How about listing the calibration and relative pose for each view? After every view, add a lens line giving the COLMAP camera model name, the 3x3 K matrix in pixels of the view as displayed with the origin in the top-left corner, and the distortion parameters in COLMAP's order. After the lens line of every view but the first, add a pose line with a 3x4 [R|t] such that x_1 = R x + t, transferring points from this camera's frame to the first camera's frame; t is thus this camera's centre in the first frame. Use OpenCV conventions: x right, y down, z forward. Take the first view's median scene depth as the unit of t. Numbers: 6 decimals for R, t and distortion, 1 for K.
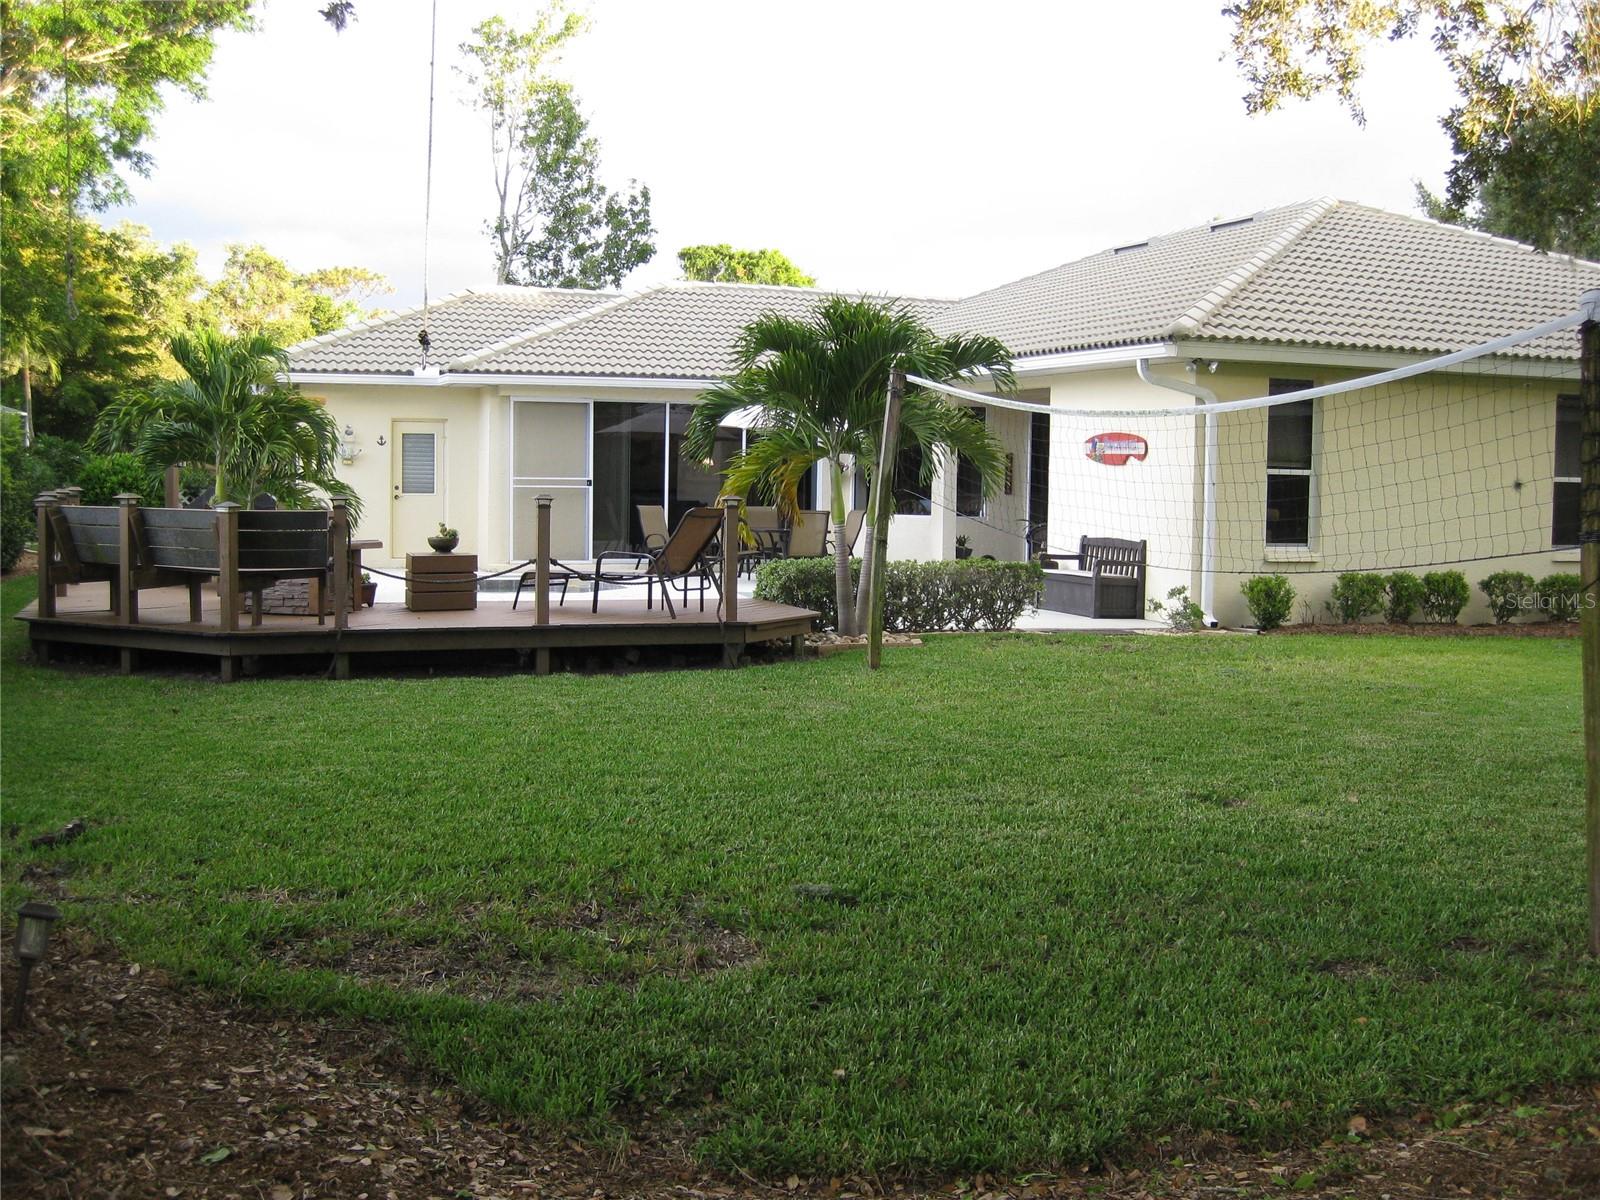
lens RADIAL K [[1763.3, 0, 832.0], [0, 1763.3, 595.4], [0, 0, 1]] dist [-0.184665, 0.161826]
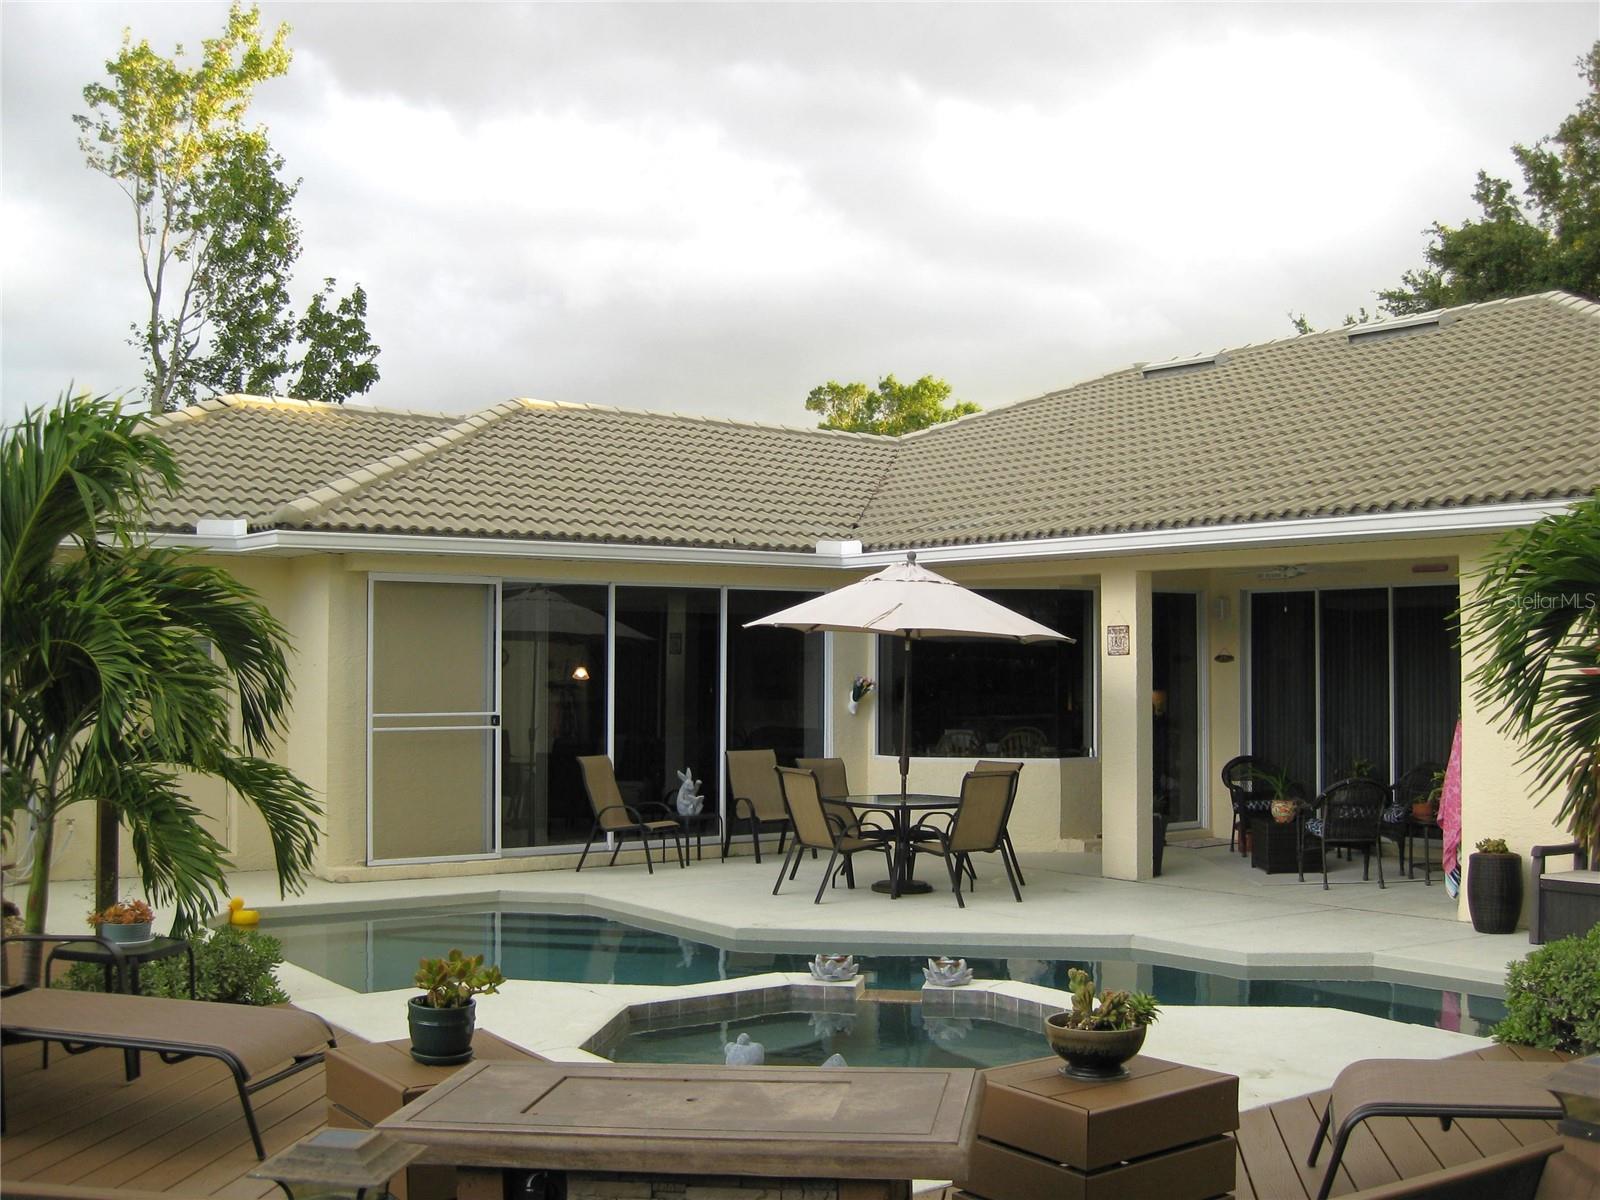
lens RADIAL K [[1763.3, 0, 832.0], [0, 1763.3, 595.4], [0, 0, 1]] dist [-0.184665, 0.161826]
pose [[0.955738, -0.003749, 0.294194, -0.133244], [0.033808, 0.994695, -0.097156, -0.029491], [-0.292269, 0.102802, 0.950795, 0.266847]]
